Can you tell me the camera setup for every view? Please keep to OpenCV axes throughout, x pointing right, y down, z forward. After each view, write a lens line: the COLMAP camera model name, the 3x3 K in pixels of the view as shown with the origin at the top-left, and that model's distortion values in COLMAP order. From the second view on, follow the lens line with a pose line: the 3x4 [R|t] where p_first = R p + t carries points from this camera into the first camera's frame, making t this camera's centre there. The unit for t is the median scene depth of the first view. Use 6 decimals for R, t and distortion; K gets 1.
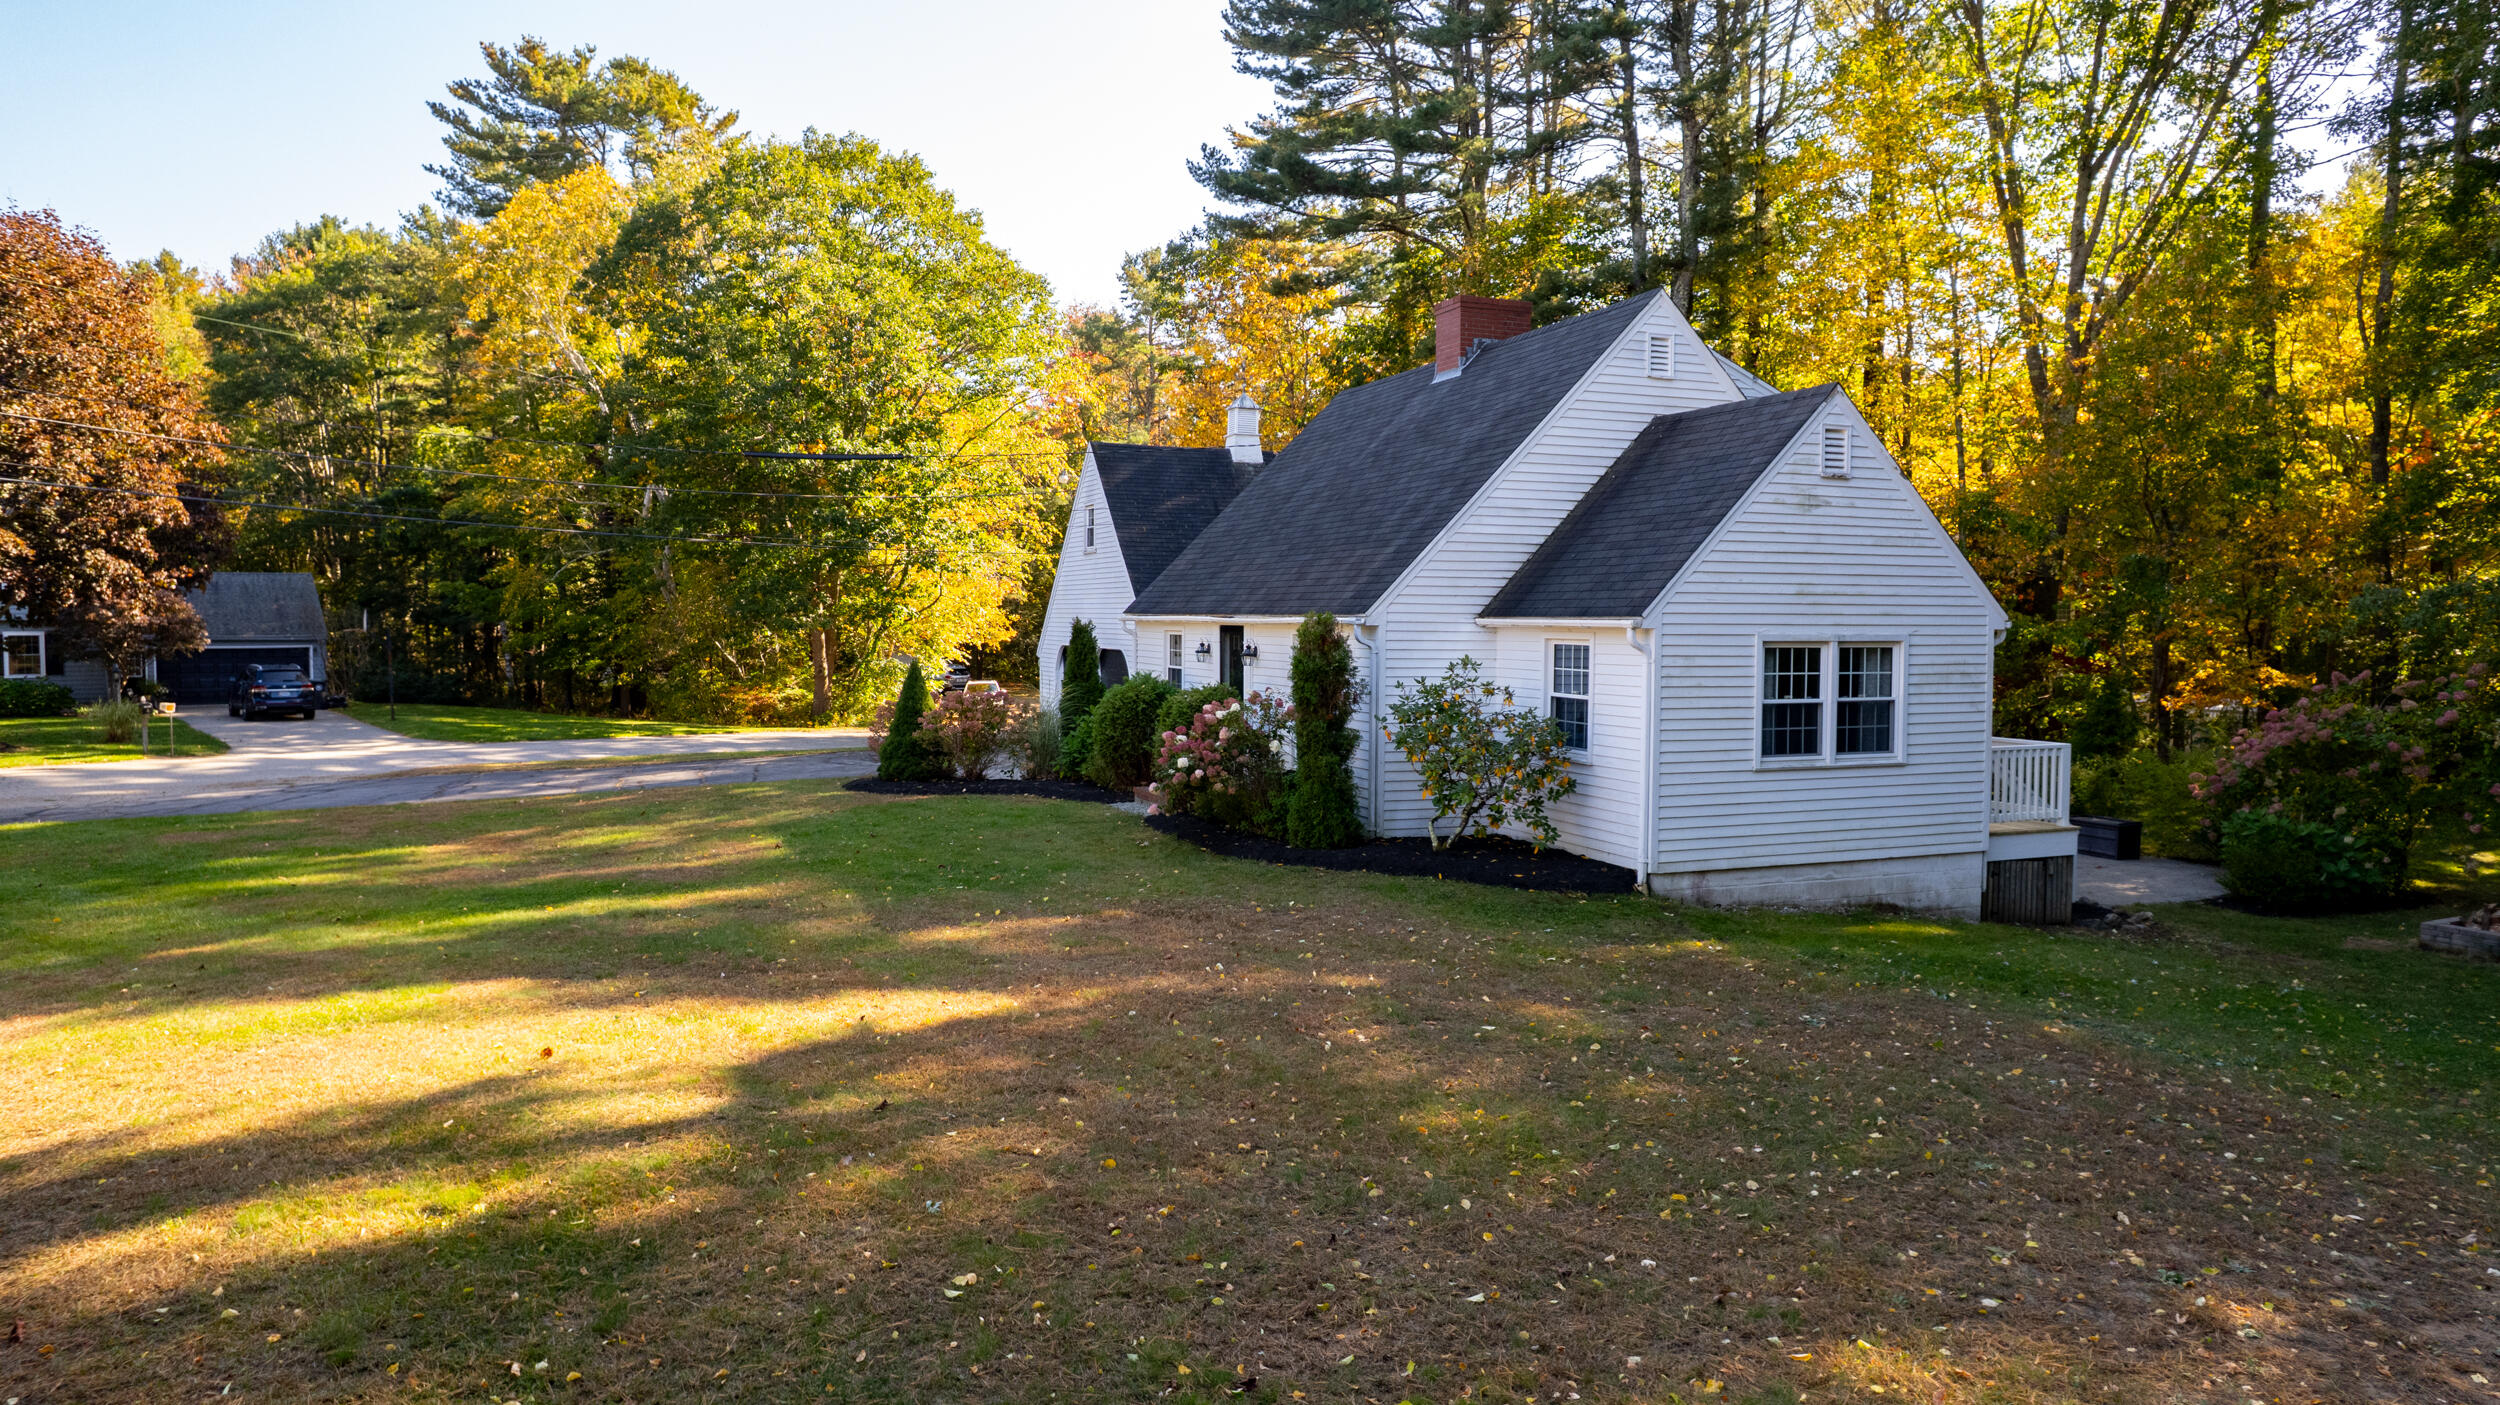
lens RADIAL K [[1629.7, 0, 1252.0], [0, 1629.7, 694.3], [0, 0, 1]] dist [-0.054891, 0.033134]
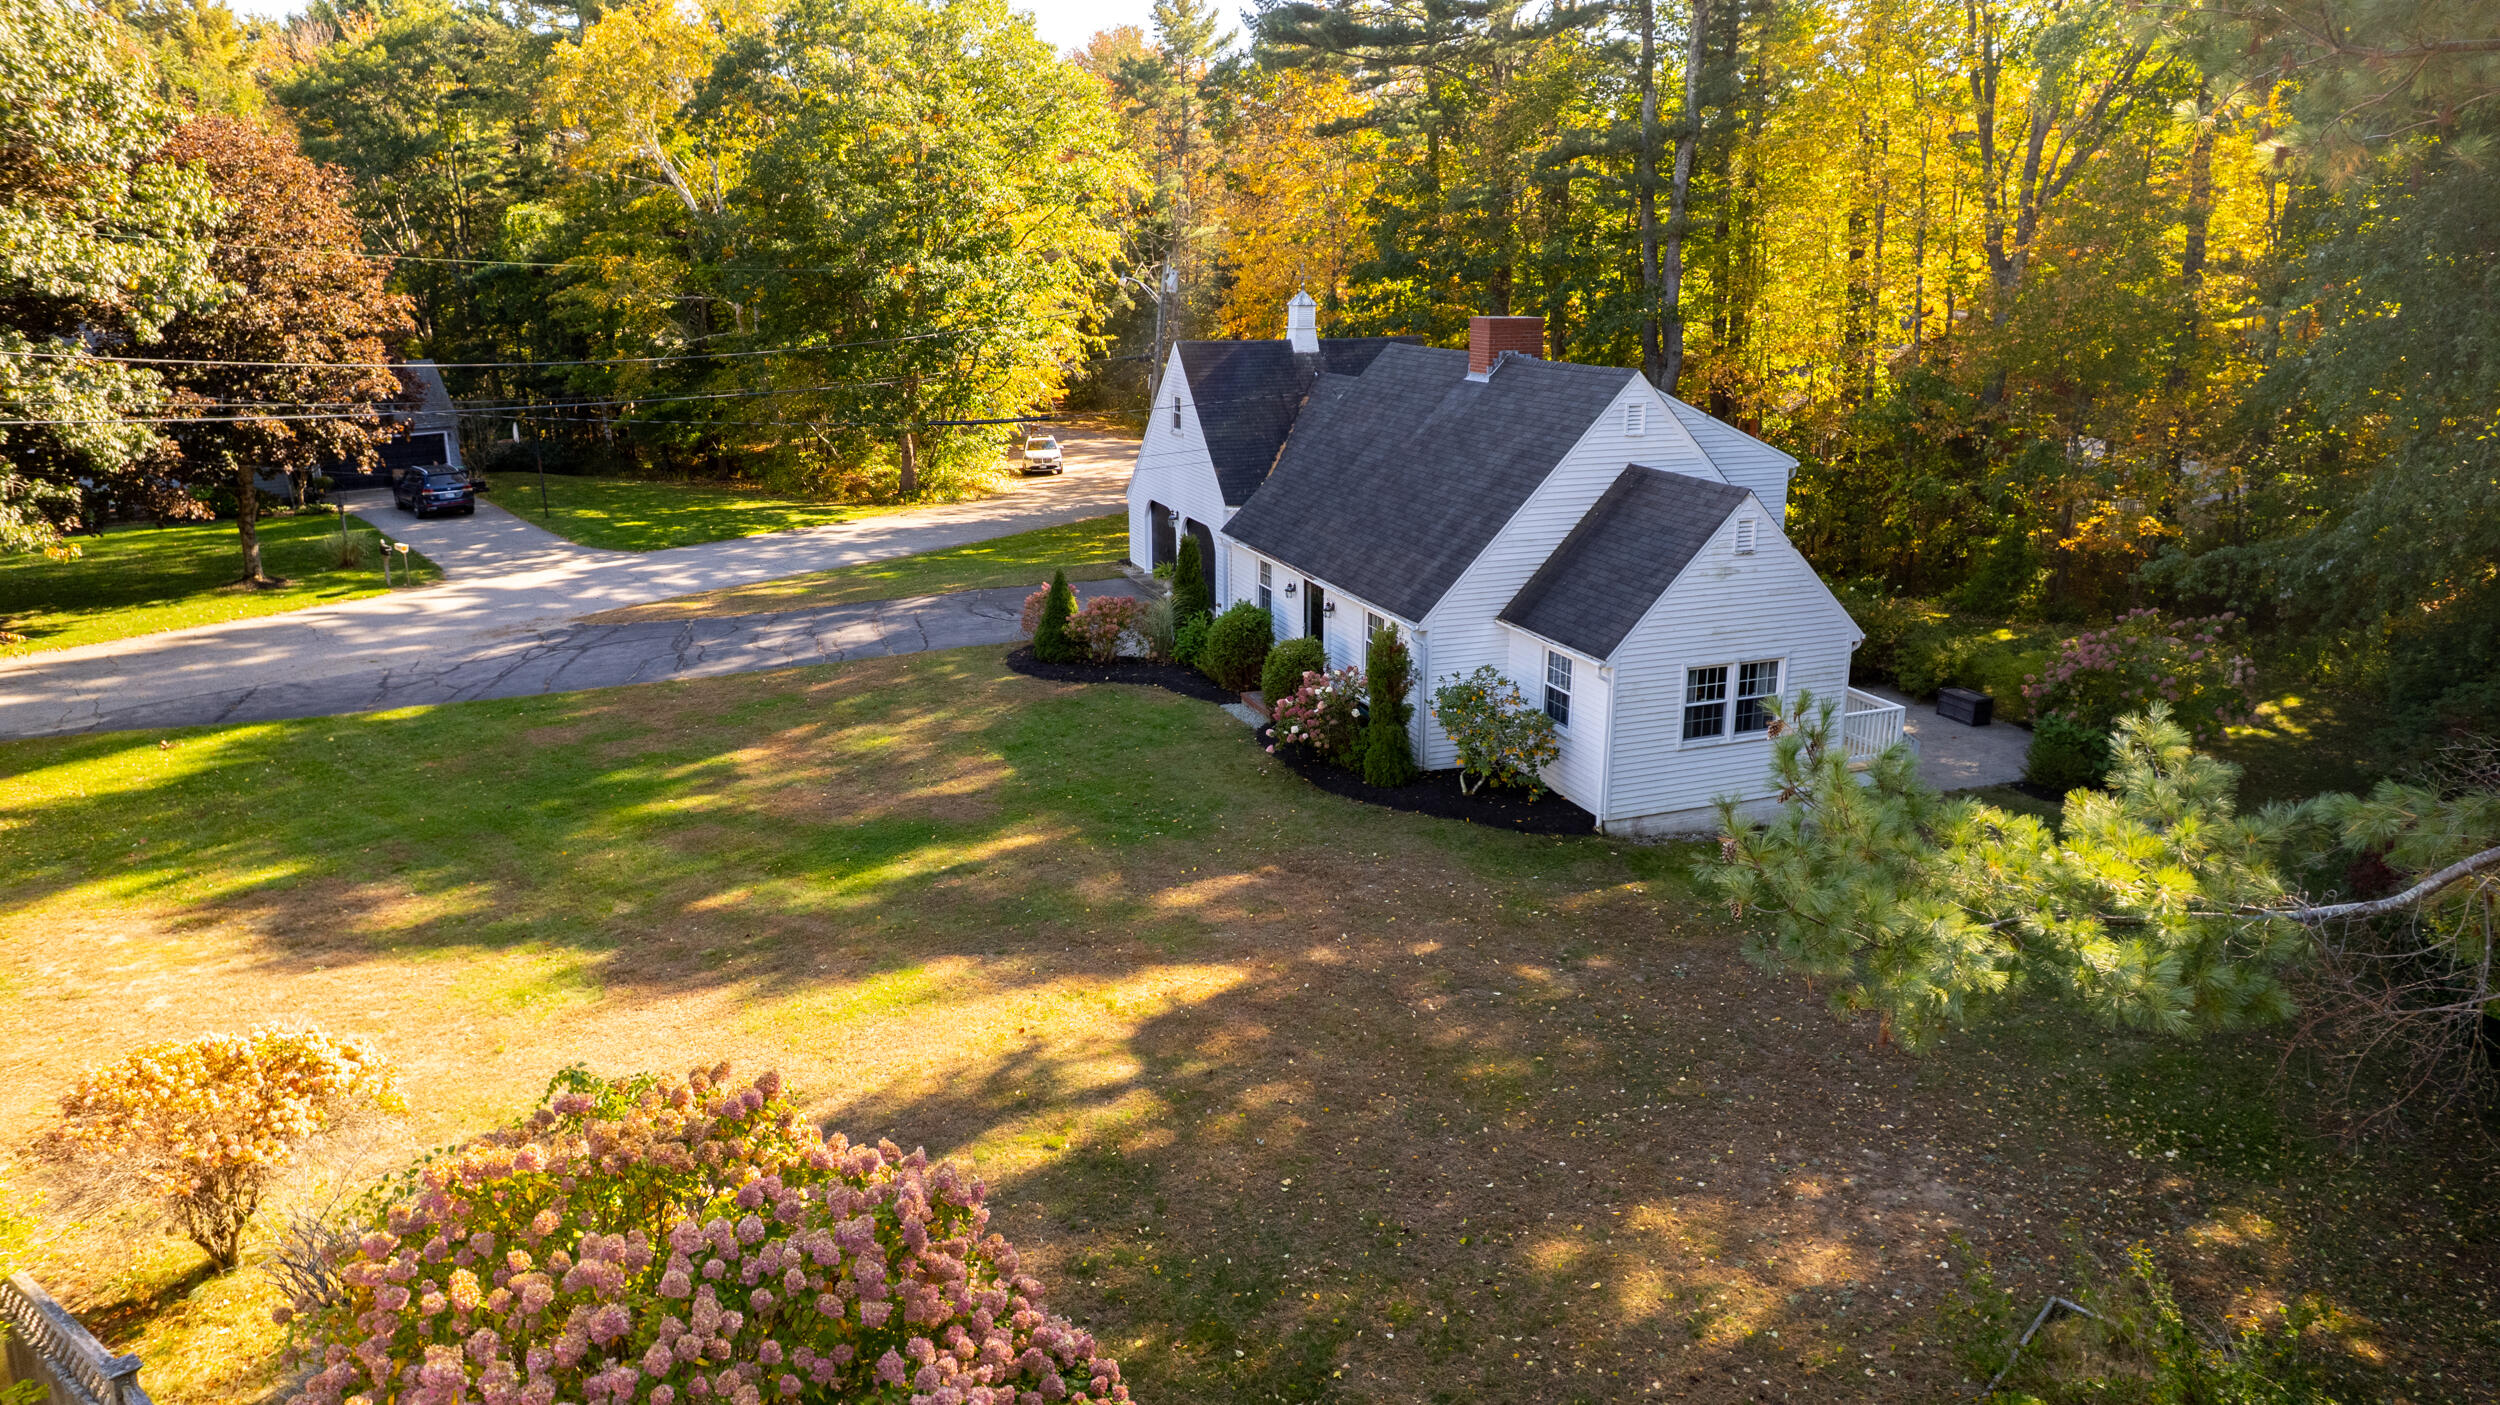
lens RADIAL K [[1629.7, 0, 1241.7], [0, 1629.7, 715.6], [0, 0, 1]] dist [-0.054891, 0.033134]
pose [[0.999923, -0.004808, -0.011452, -0.073354], [0.007330, 0.972774, 0.231638, -0.315555], [0.010026, -0.231704, 0.972735, -0.437564]]
